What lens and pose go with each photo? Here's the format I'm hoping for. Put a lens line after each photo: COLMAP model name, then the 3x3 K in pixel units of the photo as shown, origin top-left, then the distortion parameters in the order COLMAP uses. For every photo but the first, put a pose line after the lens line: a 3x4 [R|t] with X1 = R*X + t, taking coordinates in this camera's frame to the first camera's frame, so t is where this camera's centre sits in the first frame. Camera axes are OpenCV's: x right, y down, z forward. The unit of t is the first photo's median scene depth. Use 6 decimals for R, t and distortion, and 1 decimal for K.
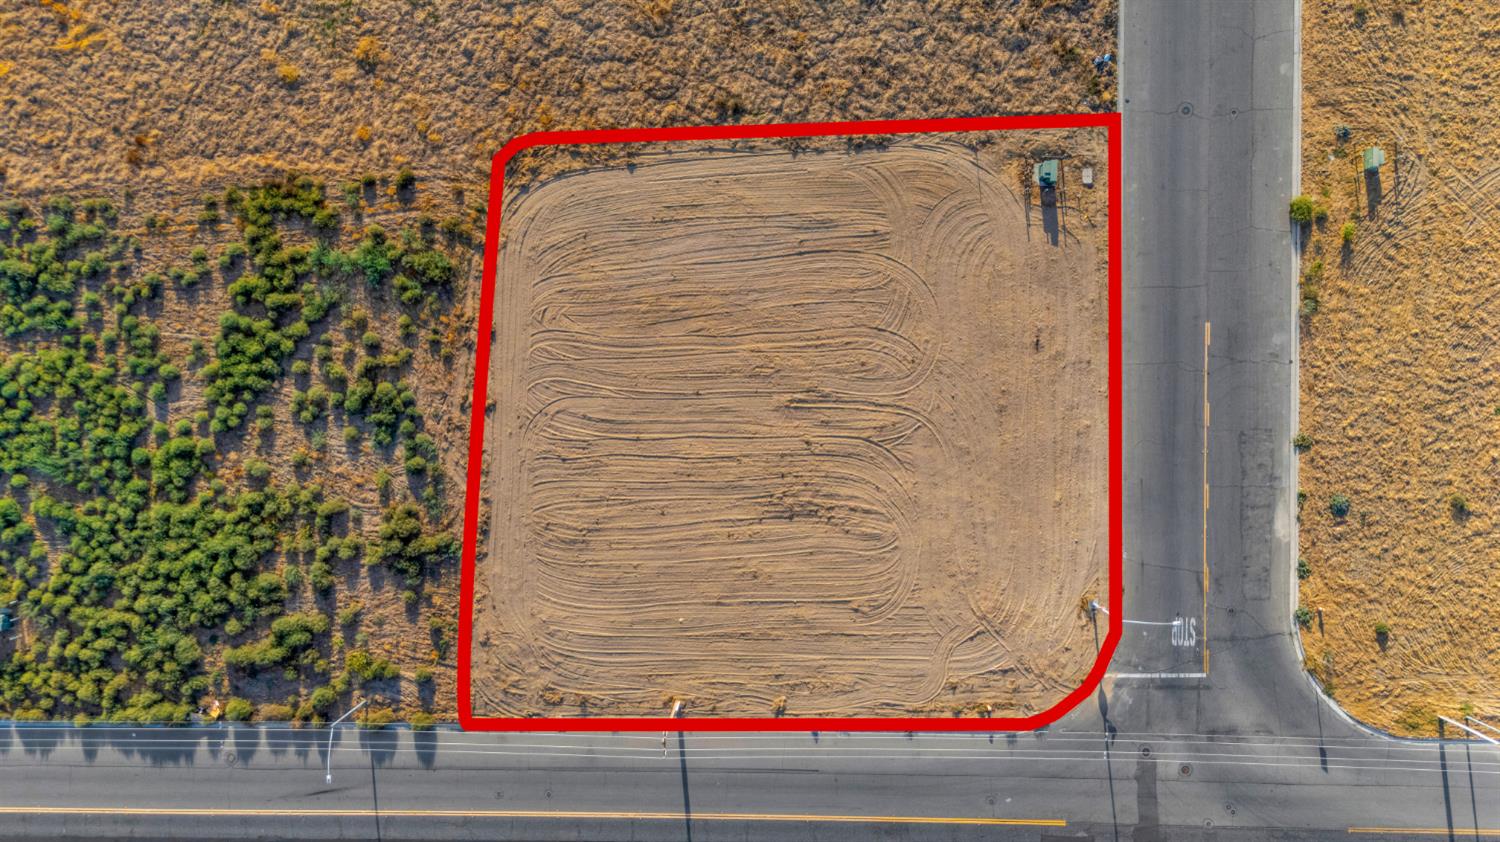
lens RADIAL K [[1107.6, 0, 746.5], [0, 1107.6, 425.8], [0, 0, 1]] dist [0.063901, -0.054776]
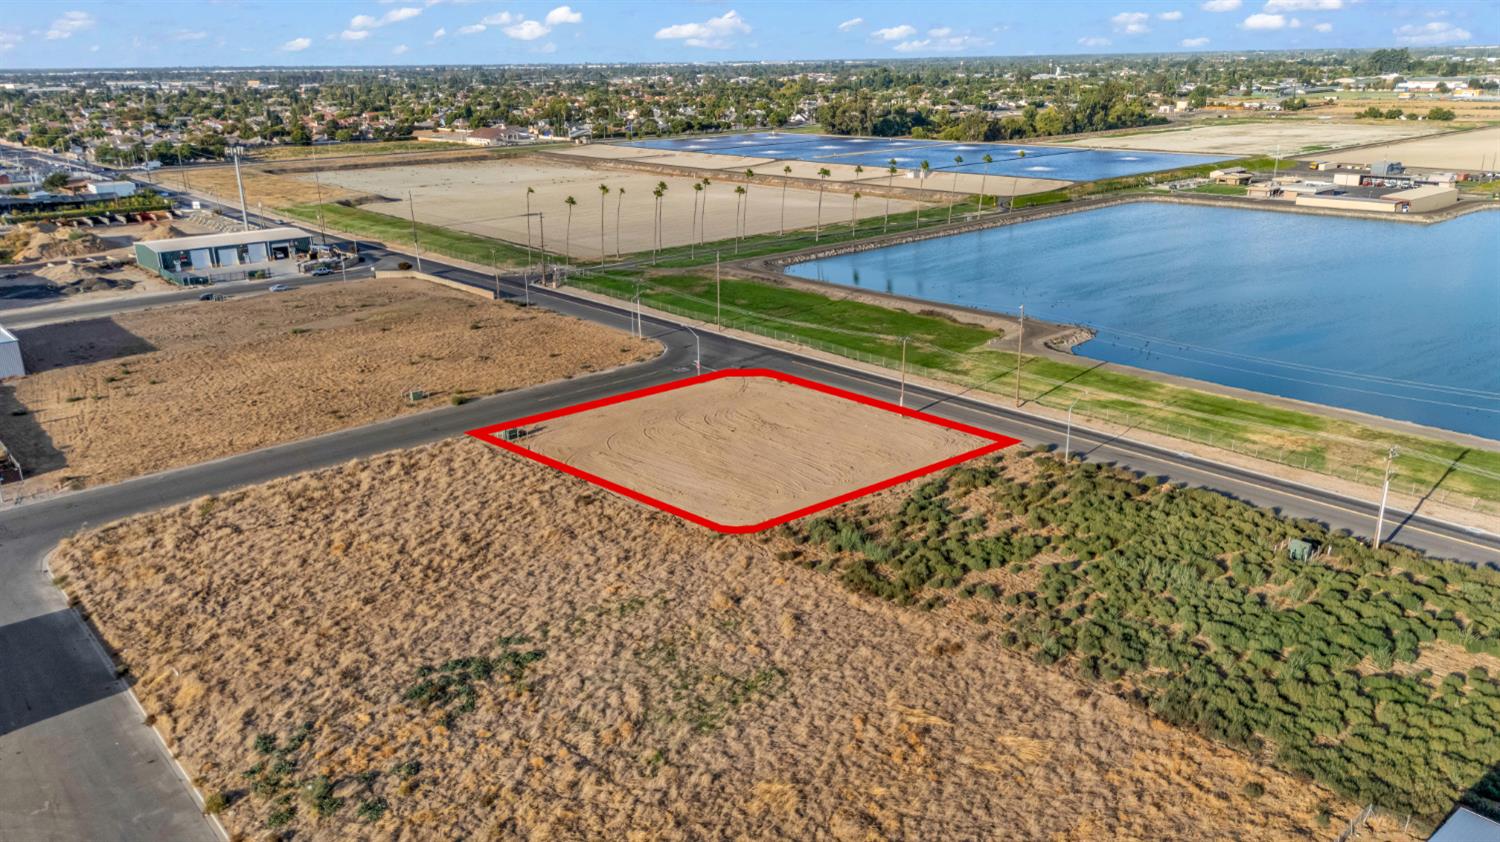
lens RADIAL K [[1107.6, 0, 757.1], [0, 1107.6, 420.9], [0, 0, 1]] dist [0.063901, -0.054776]
pose [[-0.665983, -0.198738, 0.719006, -1.109403], [0.745052, -0.224930, 0.627936, -0.955885], [0.036932, 0.953892, 0.297870, 0.506176]]
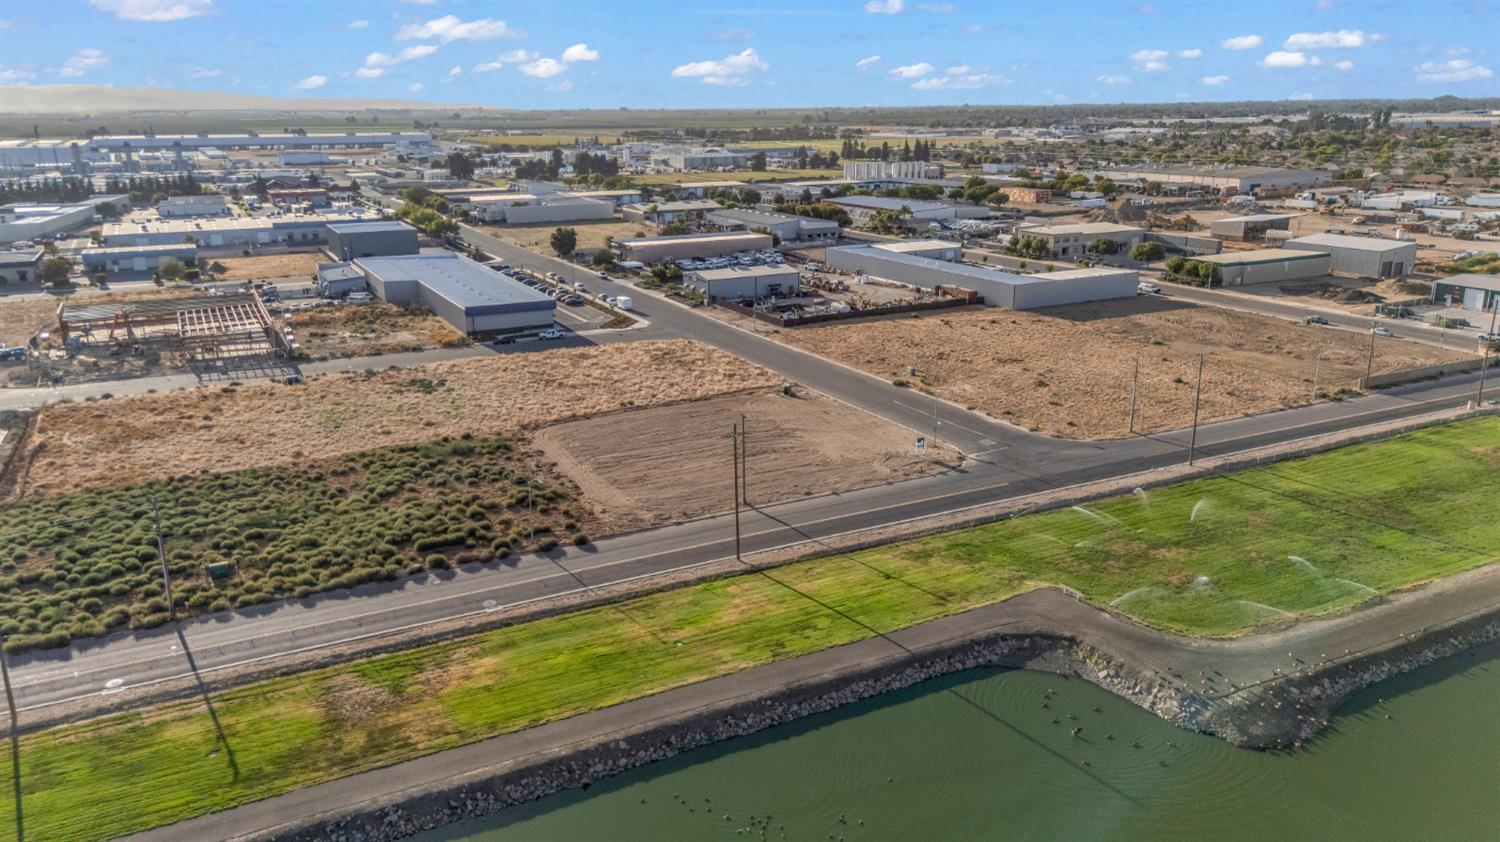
lens RADIAL K [[1107.6, 0, 749.3], [0, 1107.6, 432.7], [0, 0, 1]] dist [0.063901, -0.054776]
pose [[0.886686, -0.116667, 0.447411, -0.687977], [0.462325, 0.237459, -0.854324, 1.458277], [-0.006571, 0.964366, 0.264490, 0.534514]]
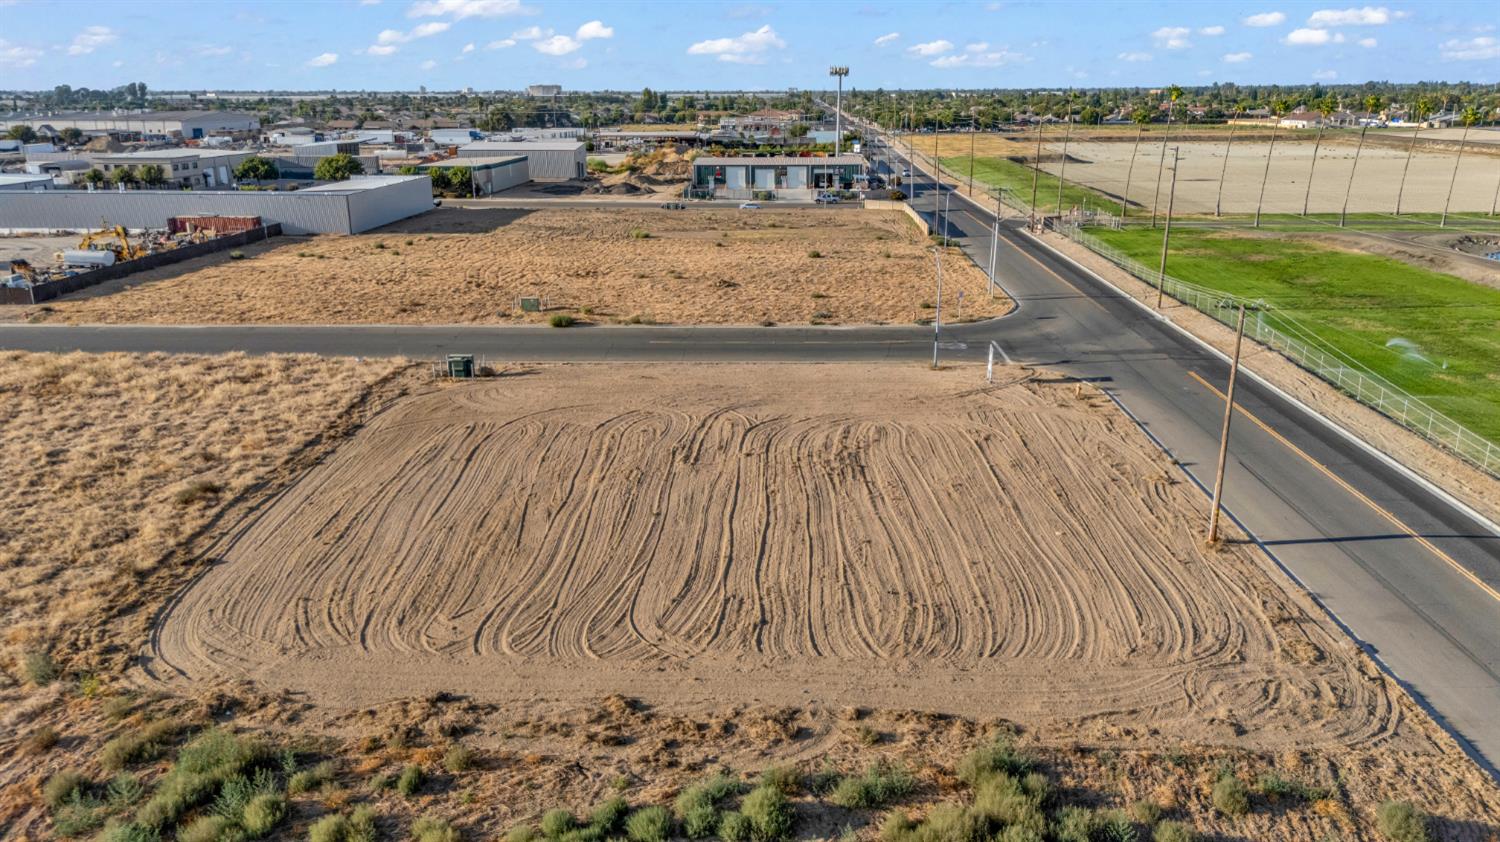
lens RADIAL K [[1107.6, 0, 751.2], [0, 1107.6, 412.2], [0, 0, 1]] dist [0.063901, -0.054776]
pose [[0.040717, -0.253718, 0.966421, -0.589723], [0.999077, -0.002882, -0.042850, 0.045648], [0.013657, 0.967274, 0.253367, 0.797309]]
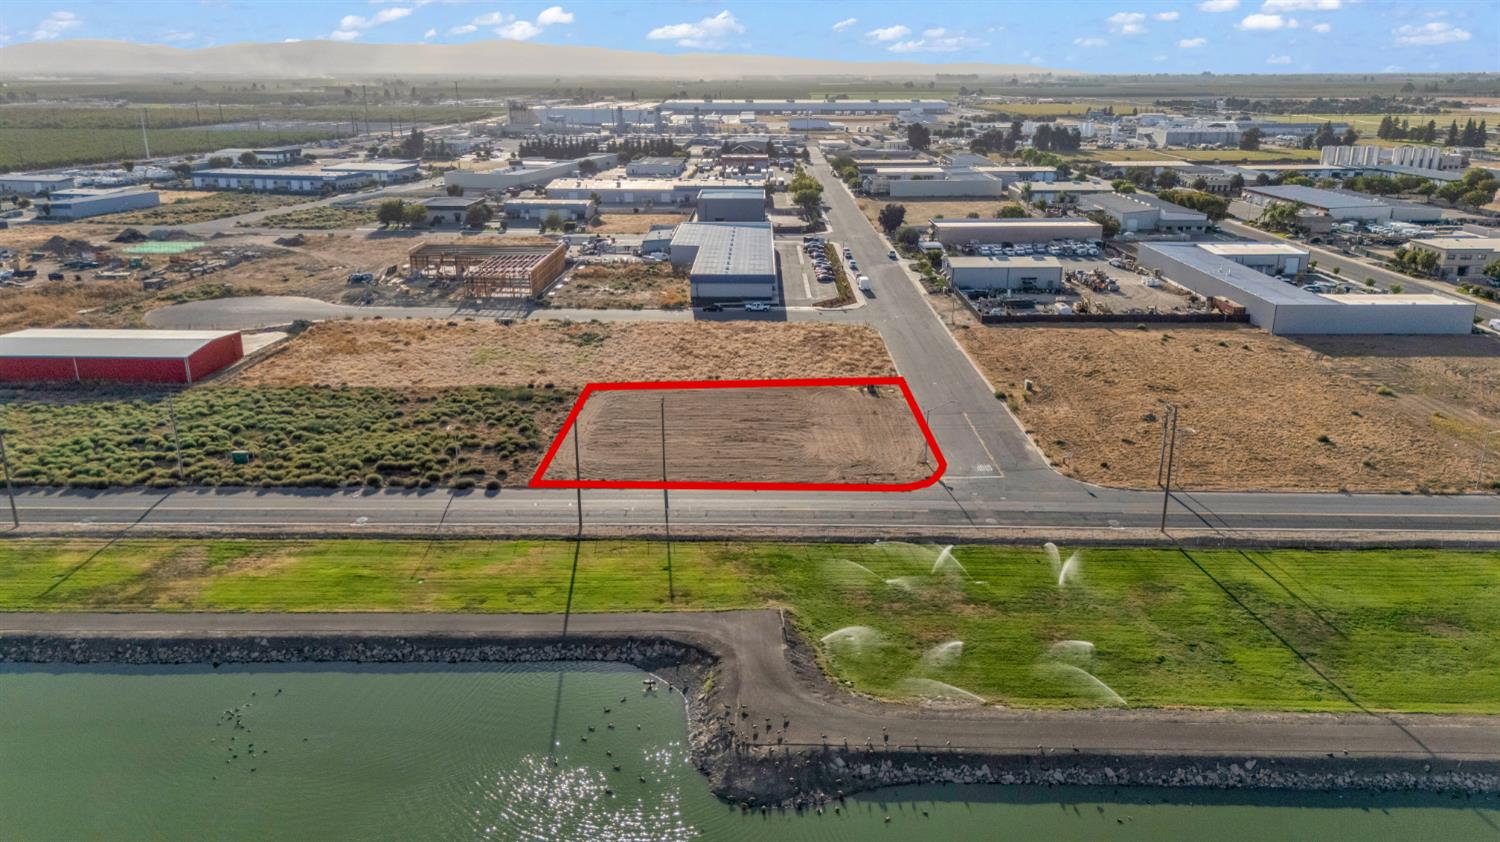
lens RADIAL K [[1107.6, 0, 744.7], [0, 1107.6, 432.3], [0, 0, 1]] dist [0.063901, -0.054776]
pose [[0.999650, 0.026142, -0.004087, 0.052429], [-0.011720, 0.298978, -0.954188, 1.680123], [-0.023723, 0.953902, 0.299180, 0.480677]]
